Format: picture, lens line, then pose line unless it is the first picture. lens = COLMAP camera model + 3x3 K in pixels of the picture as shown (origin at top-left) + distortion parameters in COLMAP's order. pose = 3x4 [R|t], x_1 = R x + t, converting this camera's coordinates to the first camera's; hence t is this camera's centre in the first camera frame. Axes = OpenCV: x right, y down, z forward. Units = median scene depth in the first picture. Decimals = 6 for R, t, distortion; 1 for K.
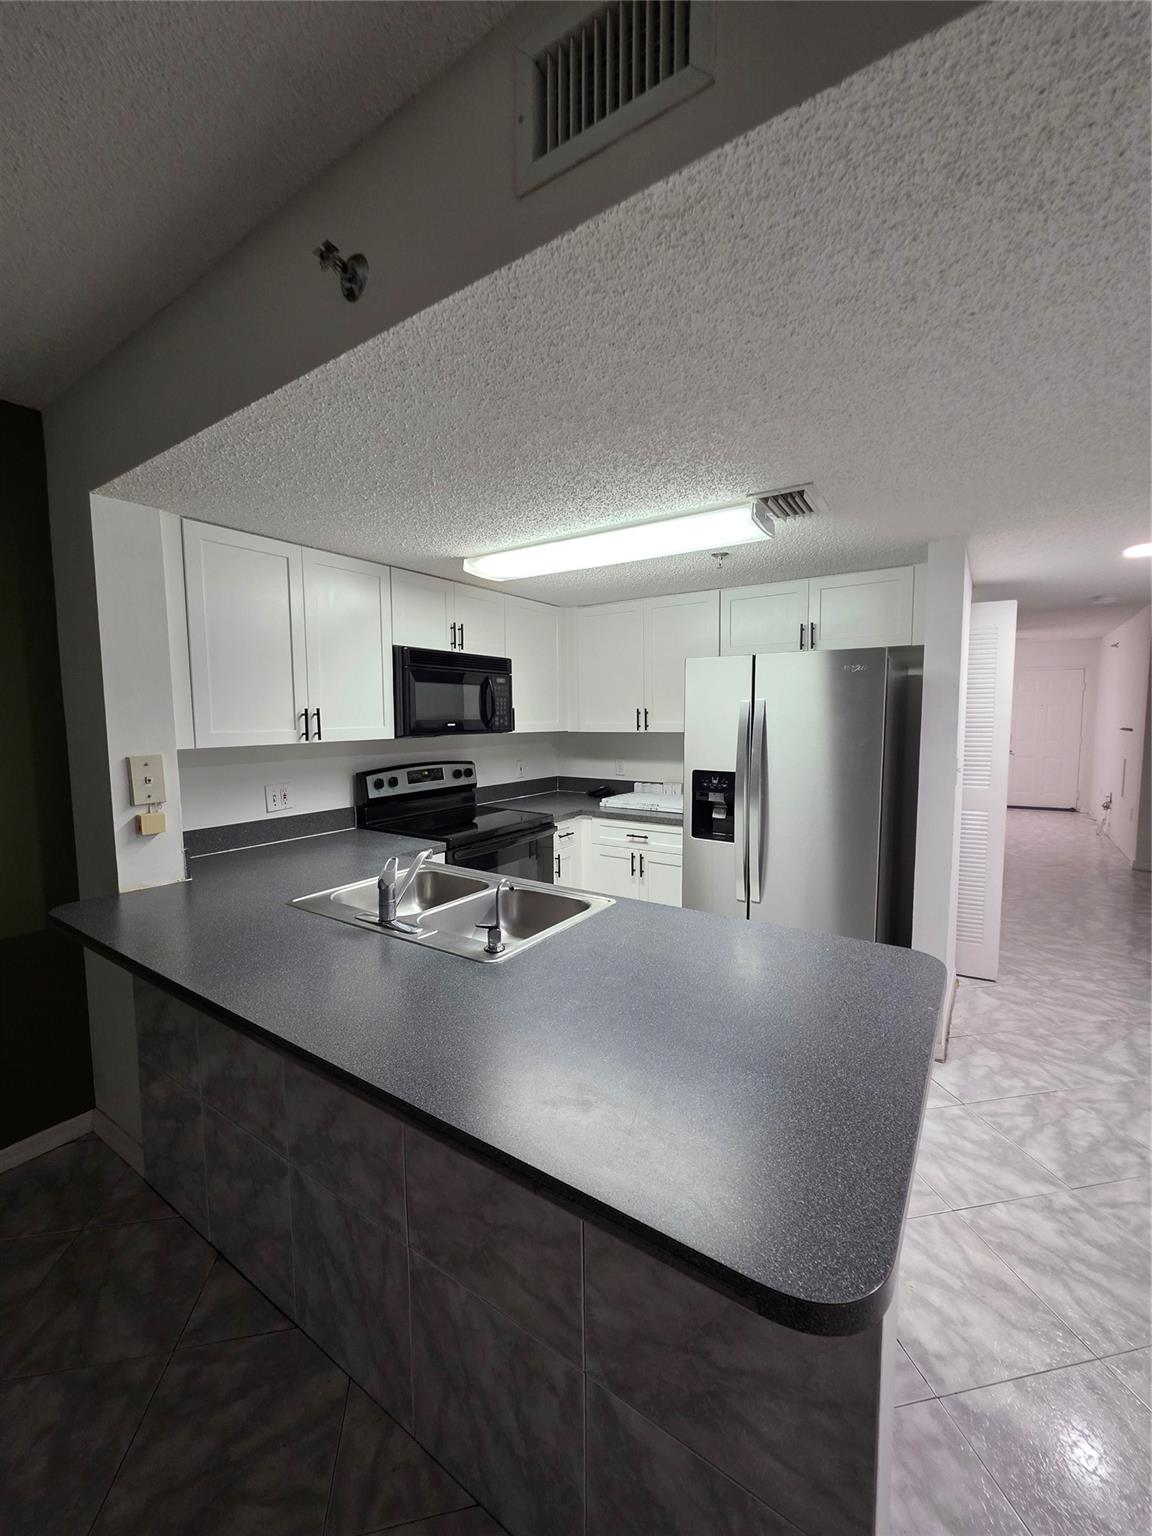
lens RADIAL K [[604.4, 0, 582.2], [0, 604.4, 767.3], [0, 0, 1]] dist [-0.000341, 0.001236]
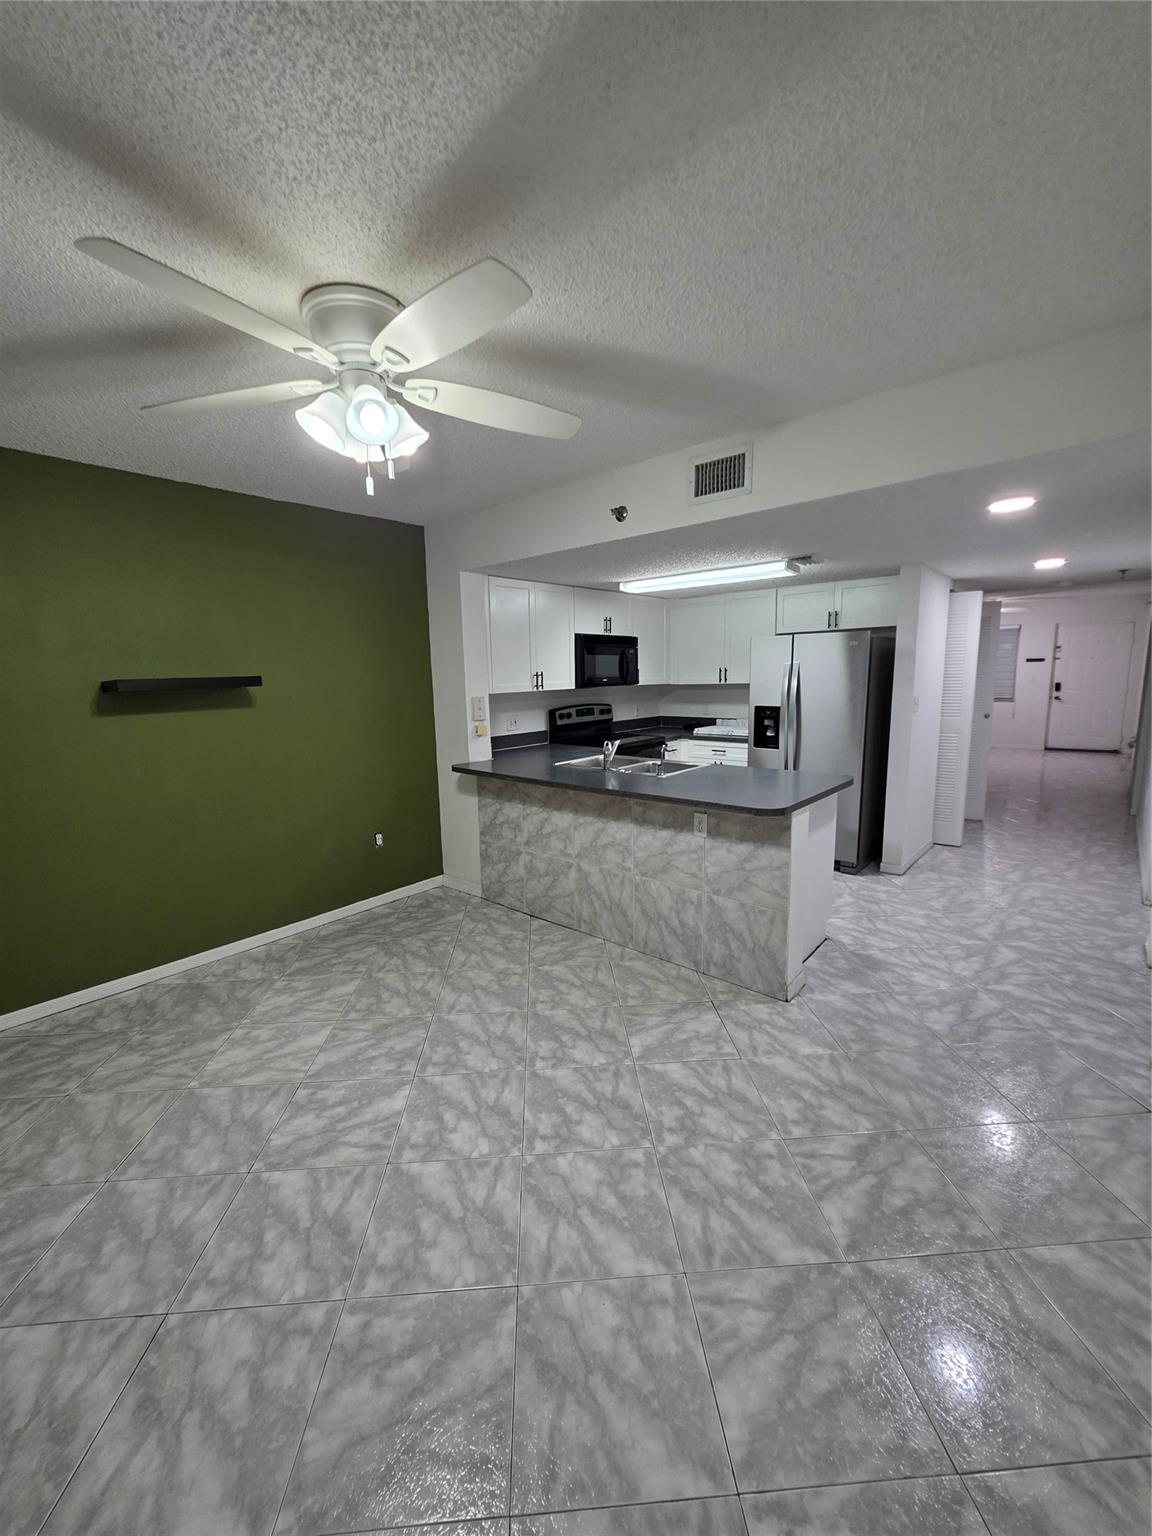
lens RADIAL K [[604.4, 0, 583.6], [0, 604.4, 775.5], [0, 0, 1]] dist [-0.000341, 0.001236]
pose [[0.993084, 0.005199, -0.117293, -0.083213], [0.004487, 0.996608, 0.082170, 0.055753], [0.117322, -0.082128, 0.989692, -0.691380]]
